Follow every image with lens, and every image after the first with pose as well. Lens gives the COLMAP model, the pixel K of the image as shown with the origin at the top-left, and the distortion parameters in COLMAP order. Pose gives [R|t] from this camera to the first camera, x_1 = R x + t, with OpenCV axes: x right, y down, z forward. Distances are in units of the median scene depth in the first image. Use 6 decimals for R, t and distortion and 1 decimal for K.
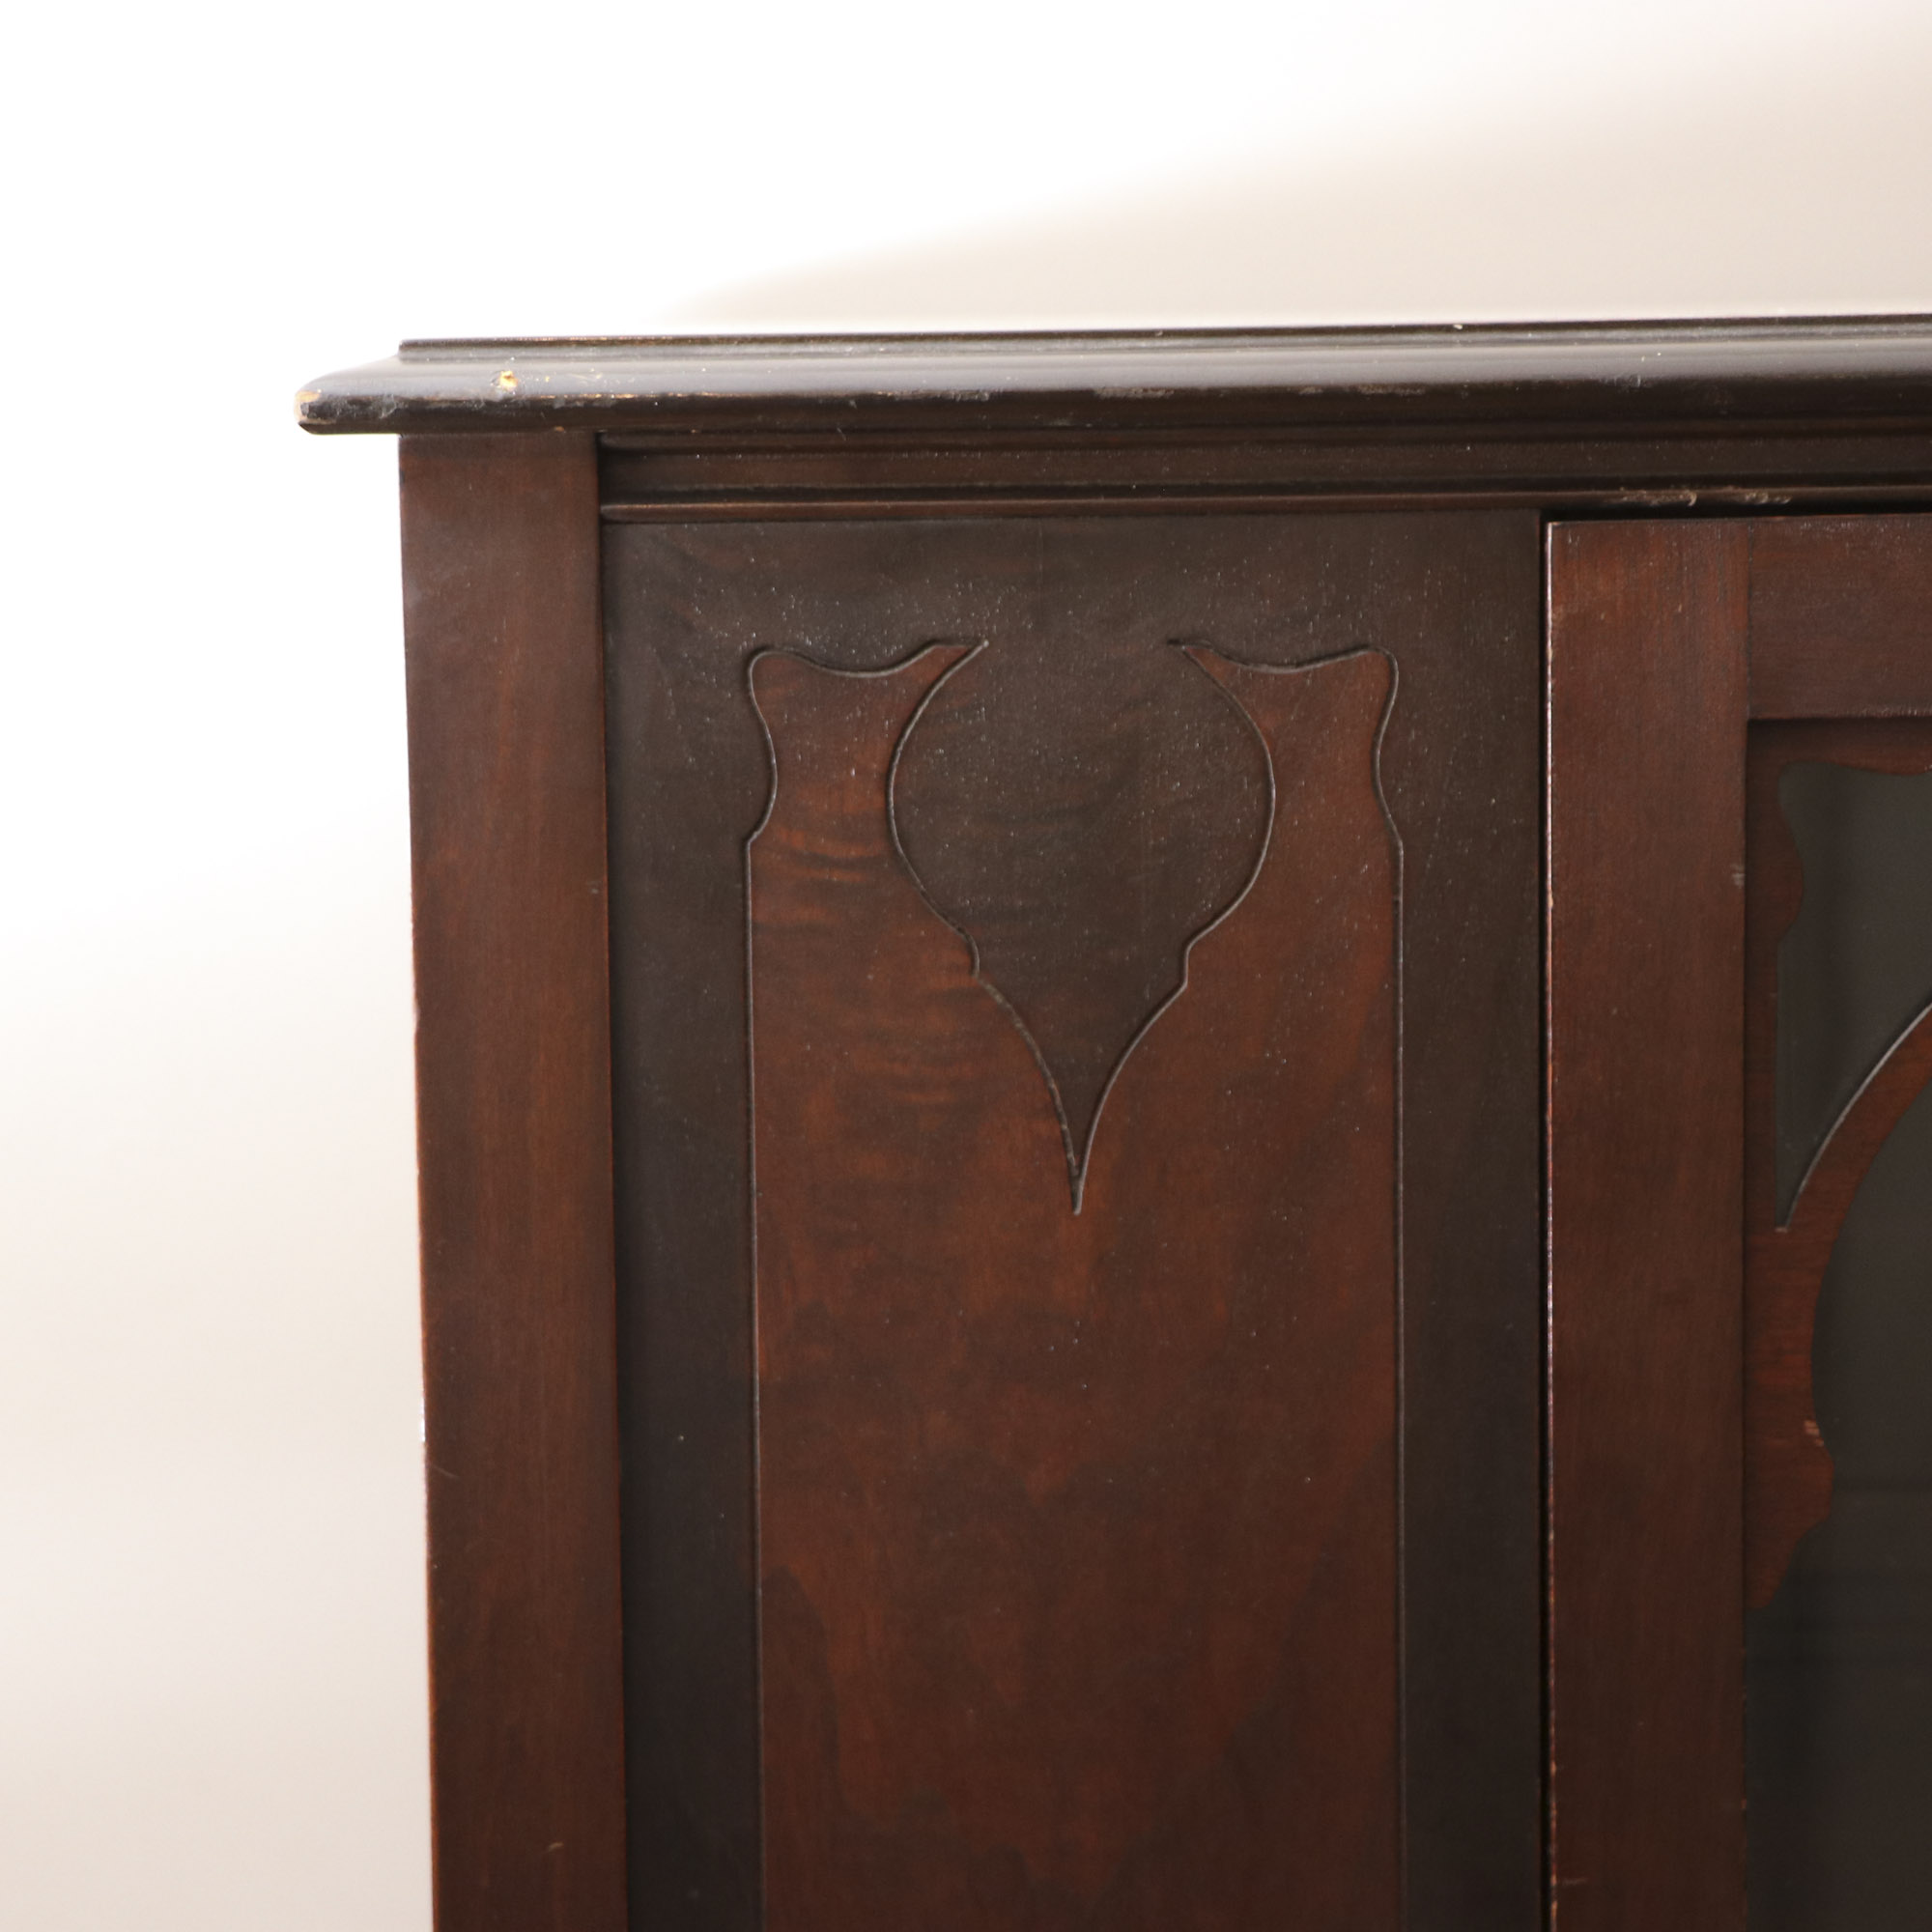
lens RADIAL K [[4509.0, 0, 951.5], [0, 4509.0, 962.5], [0, 0, 1]] dist [0.028077, 0.000000]
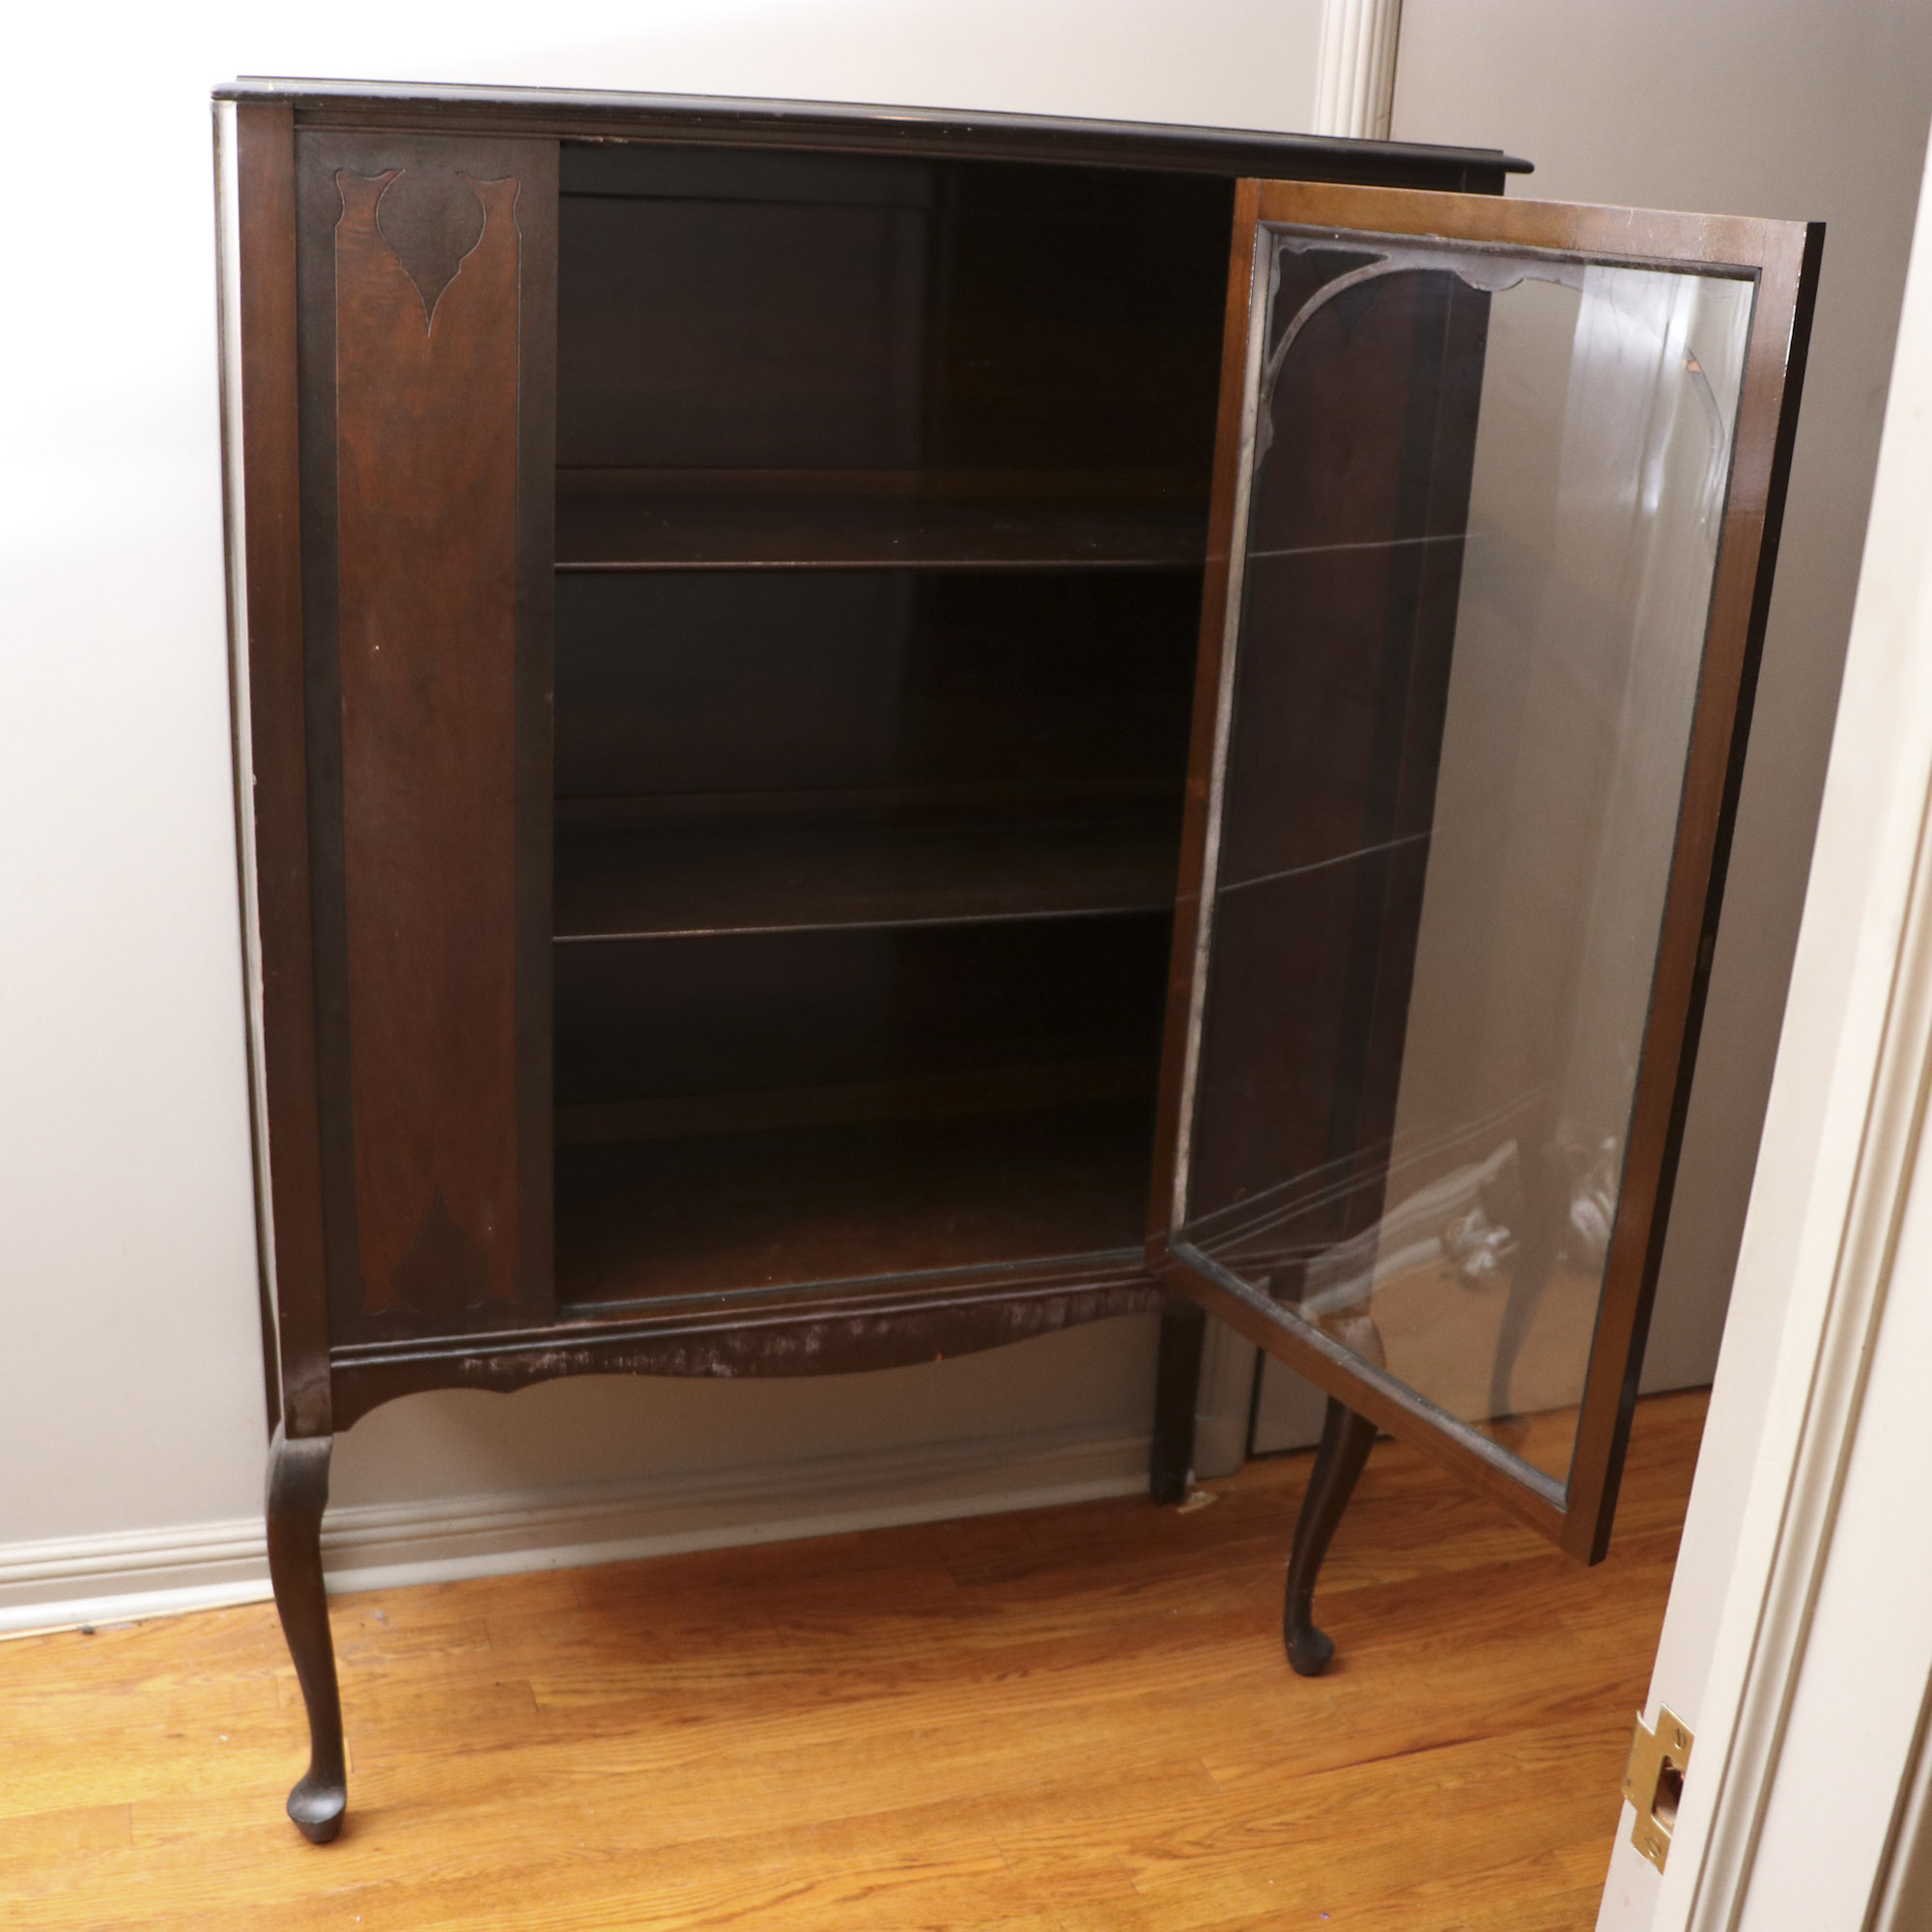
lens RADIAL K [[2430.7, 0, 963.1], [0, 2430.7, 973.3], [0, 0, 1]] dist [-0.123854, 0.000000]
pose [[0.940706, -0.044839, 0.336247, -0.234670], [-0.032519, 0.974741, 0.220960, 0.115408], [-0.337661, -0.218793, 0.915486, -0.988490]]
